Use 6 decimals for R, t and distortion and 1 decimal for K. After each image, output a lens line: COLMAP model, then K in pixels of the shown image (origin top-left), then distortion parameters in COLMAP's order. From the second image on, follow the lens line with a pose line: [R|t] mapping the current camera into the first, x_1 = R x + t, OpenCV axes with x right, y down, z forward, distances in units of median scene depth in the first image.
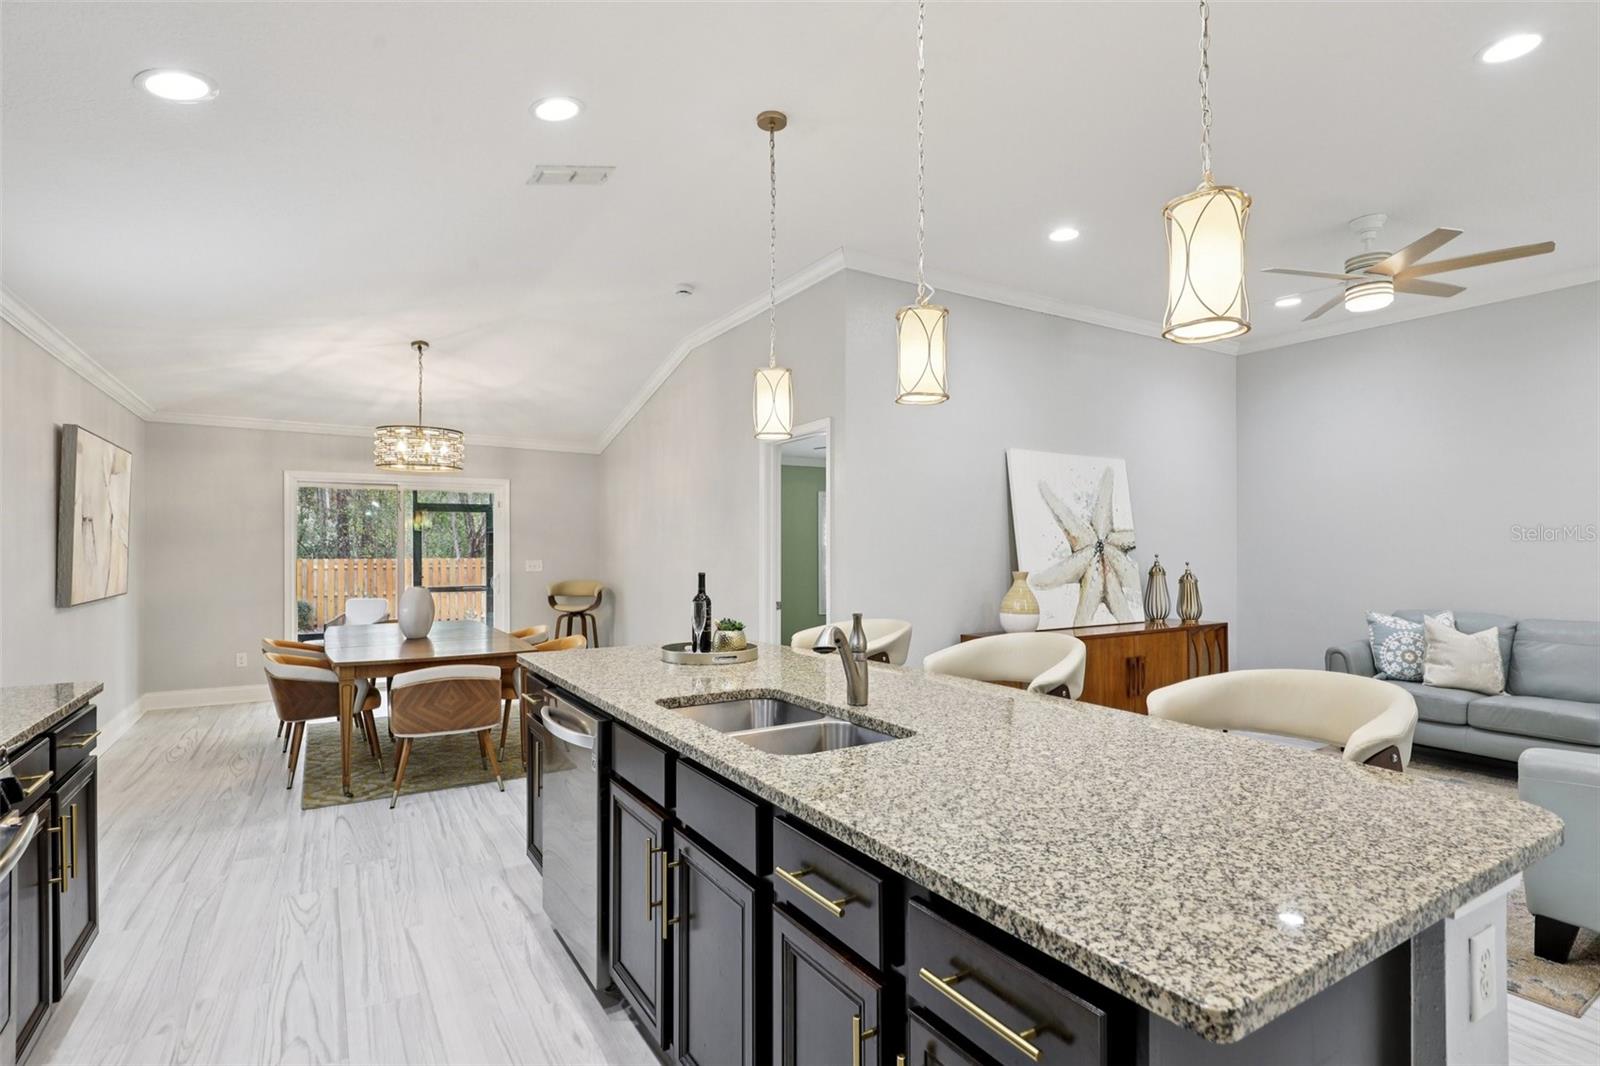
lens RADIAL K [[784.4, 0, 802.8], [0, 784.4, 544.6], [0, 0, 1]] dist [-0.000654, -0.000682]
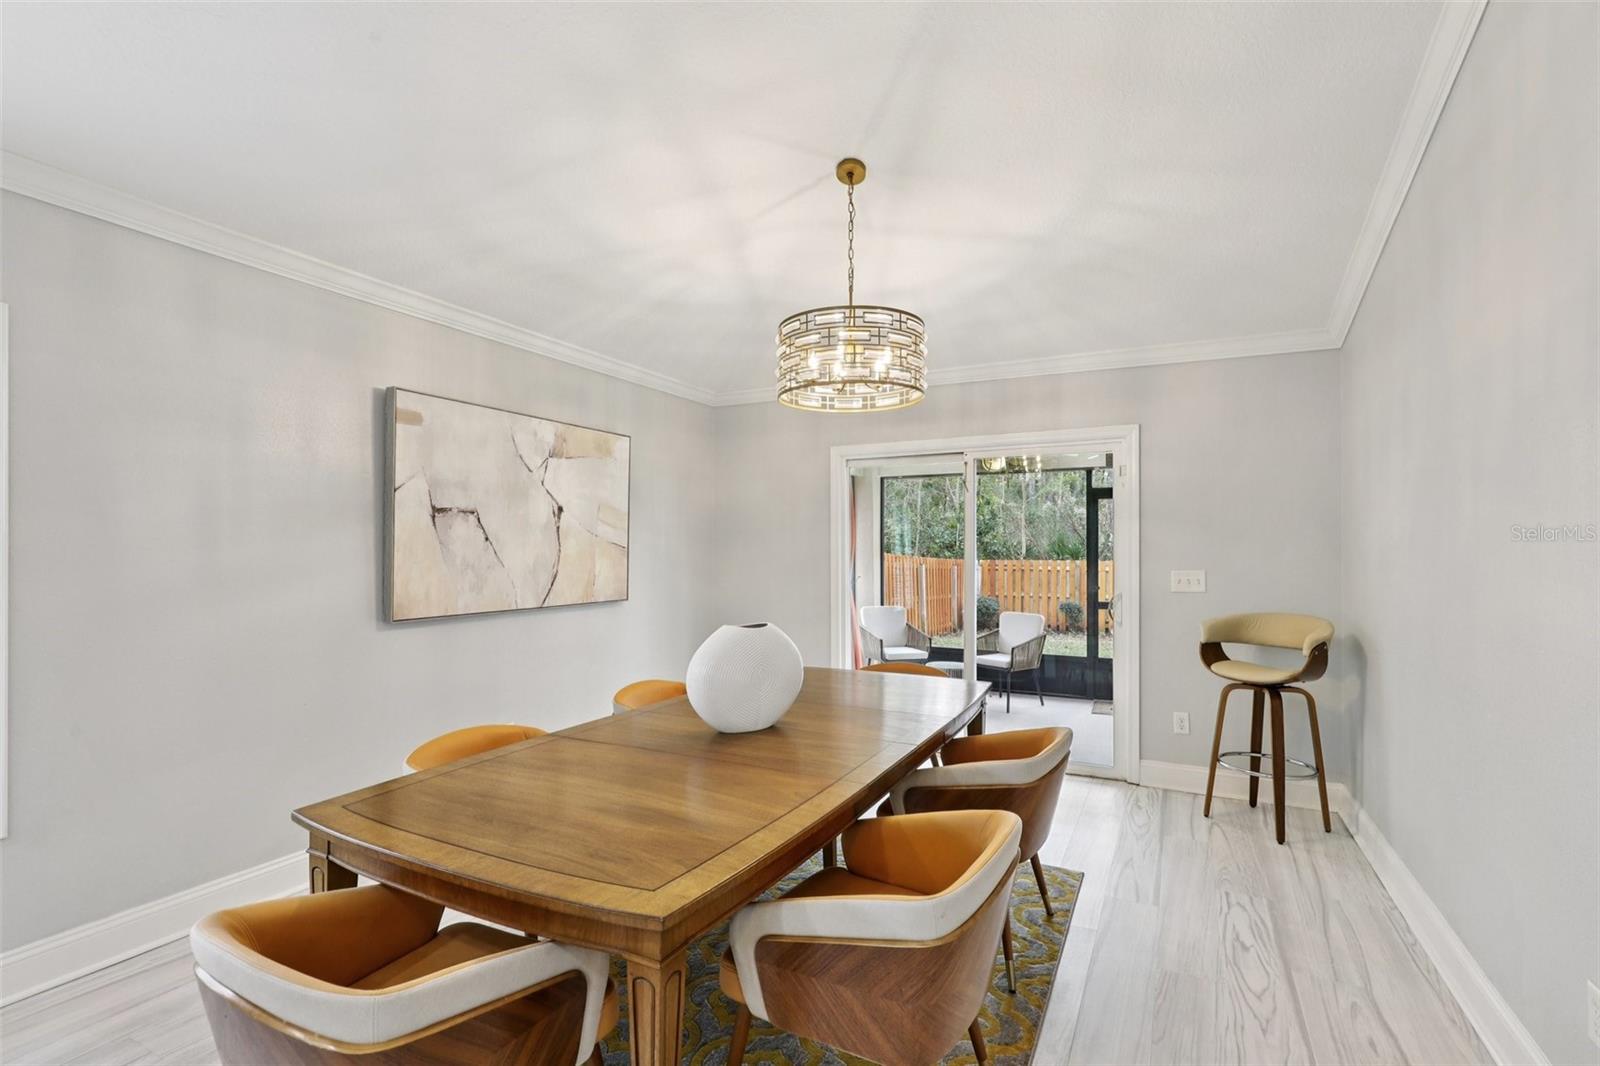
lens RADIAL K [[726.3, 0, 804.6], [0, 726.3, 553.1], [0, 0, 1]] dist [-0.002788, -0.000660]
pose [[0.519529, 0.003642, -0.854445, -0.083152], [0.003771, 0.999971, 0.006555, 0.005989], [0.854445, -0.006628, 0.519500, 0.757123]]
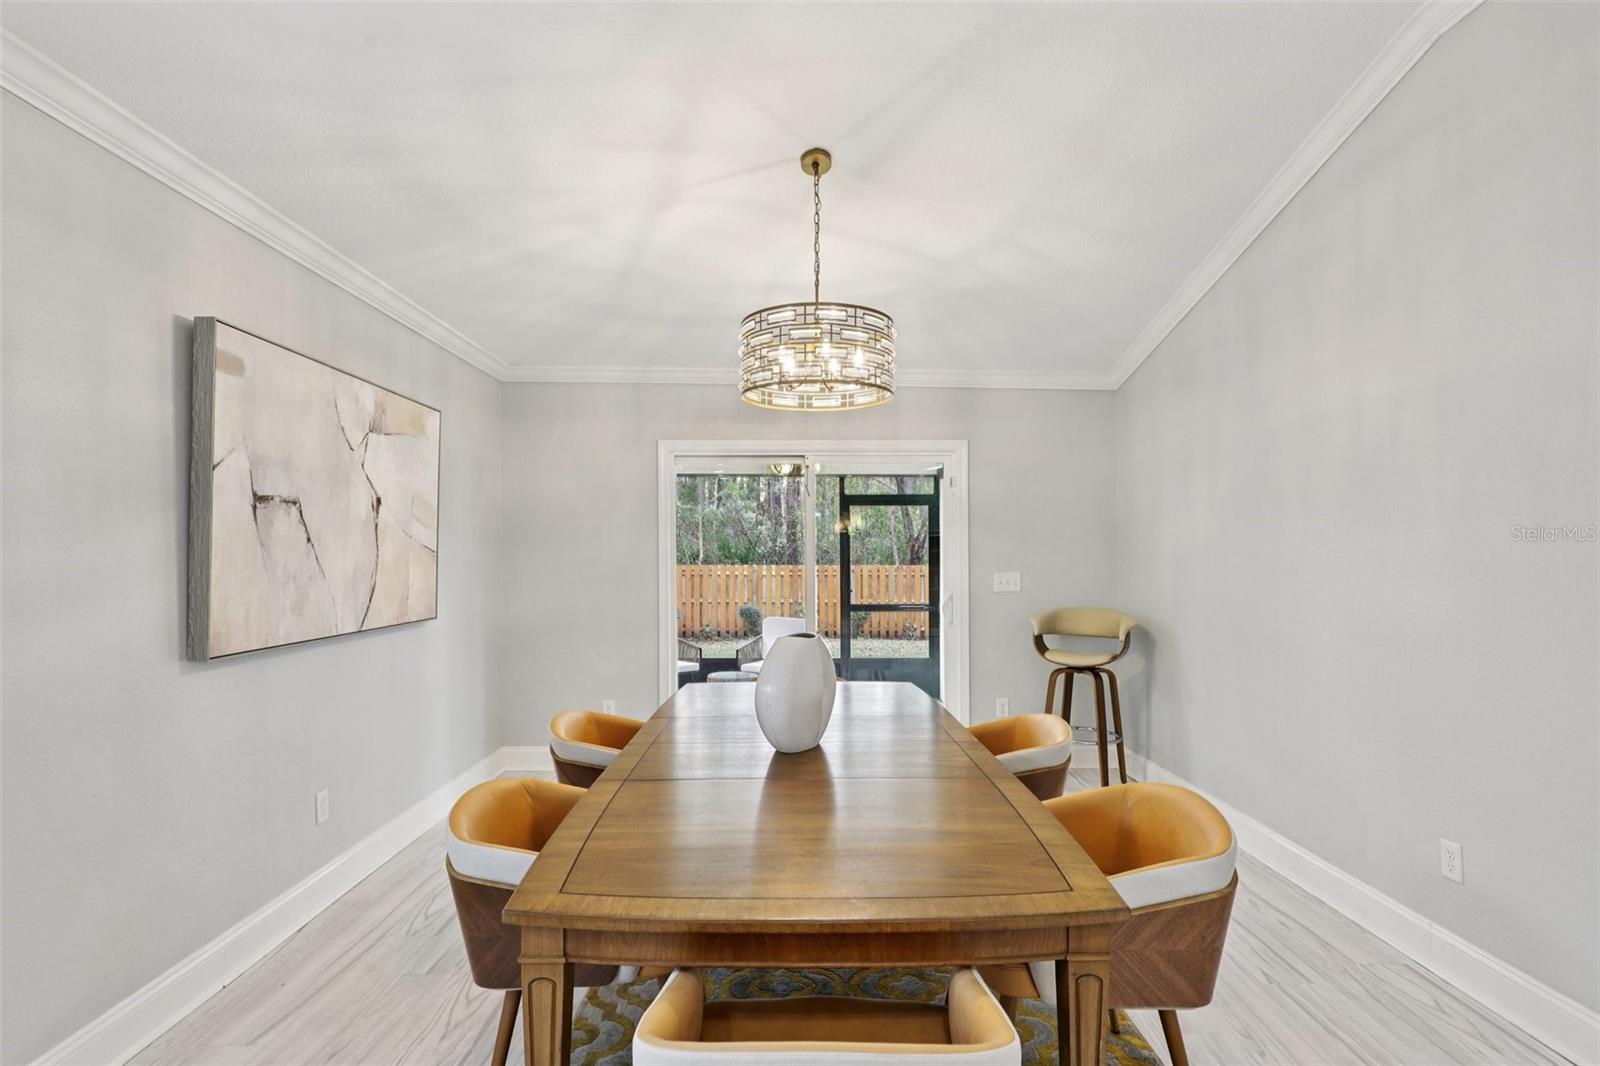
lens RADIAL K [[789.0, 0, 801.9], [0, 789.0, 558.1], [0, 0, 1]] dist [-0.000090, 0.000000]
pose [[0.859107, 0.002097, -0.511791, -0.243253], [0.002509, 0.999962, 0.008310, 0.004934], [0.511789, -0.008423, 0.859070, 0.579209]]
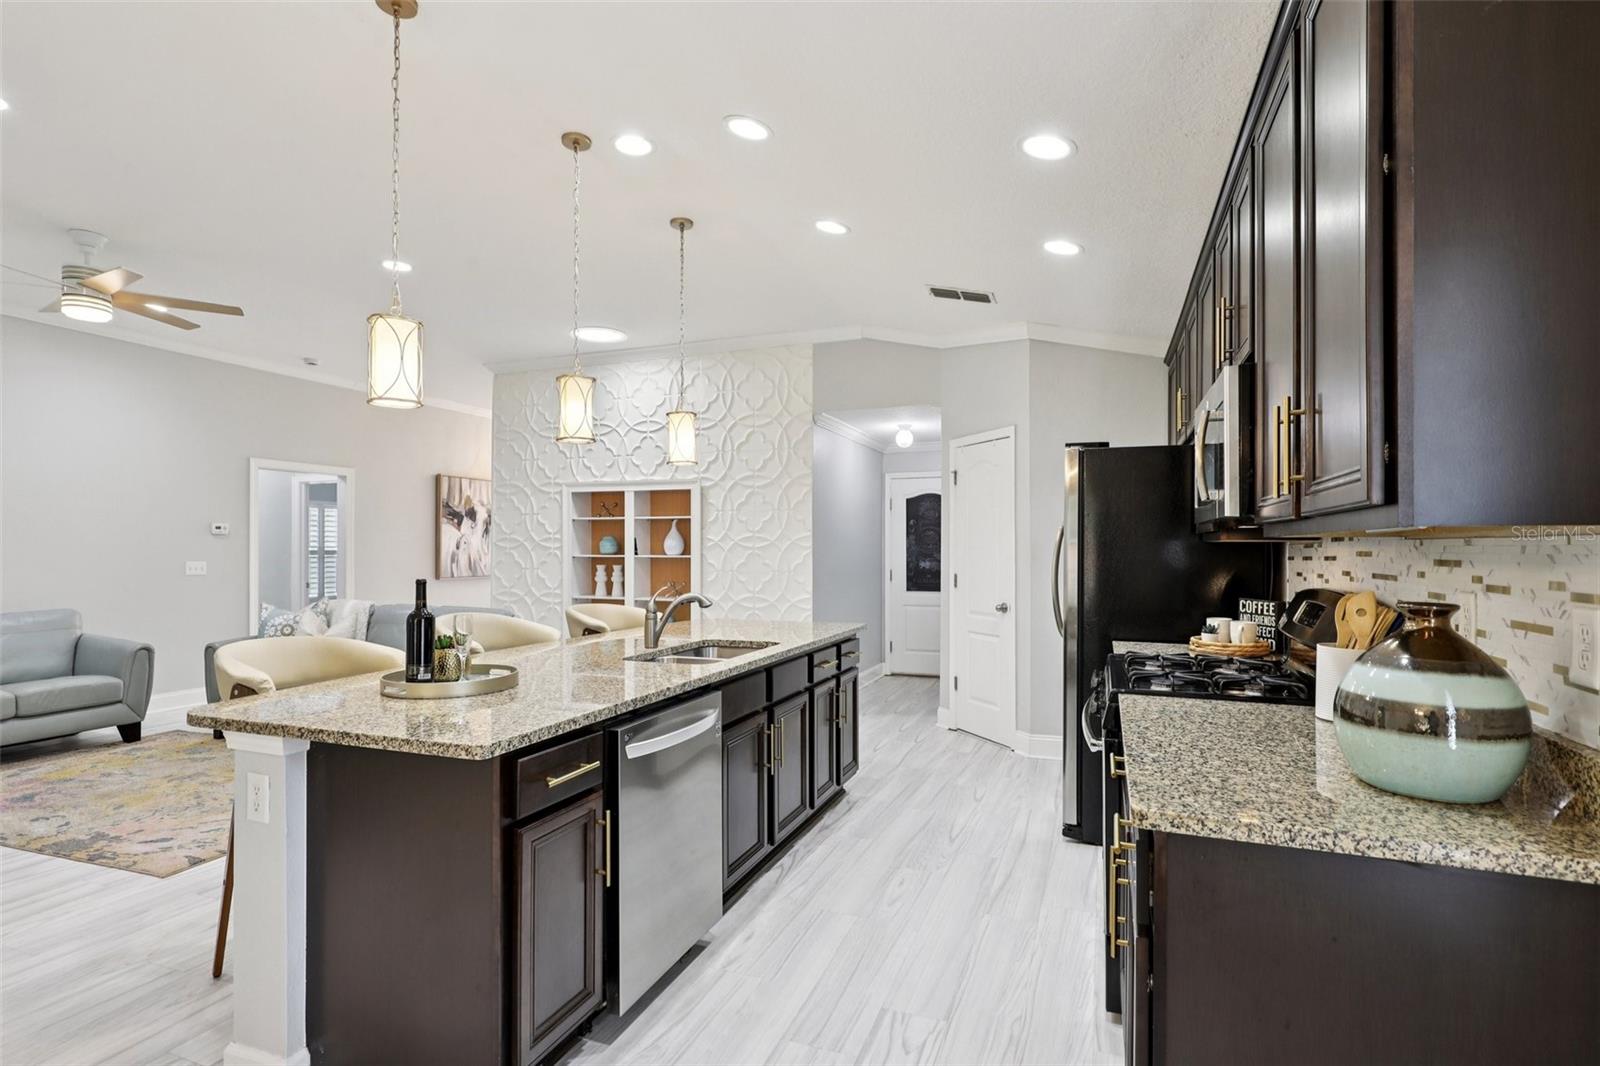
lens RADIAL K [[784.4, 0, 802.8], [0, 784.4, 544.6], [0, 0, 1]] dist [-0.000654, -0.000682]
pose [[-0.606080, 0.007064, 0.795372, -0.505247], [-0.002446, 0.999939, -0.010744, 0.006124], [-0.795400, -0.008457, -0.606026, 0.639128]]
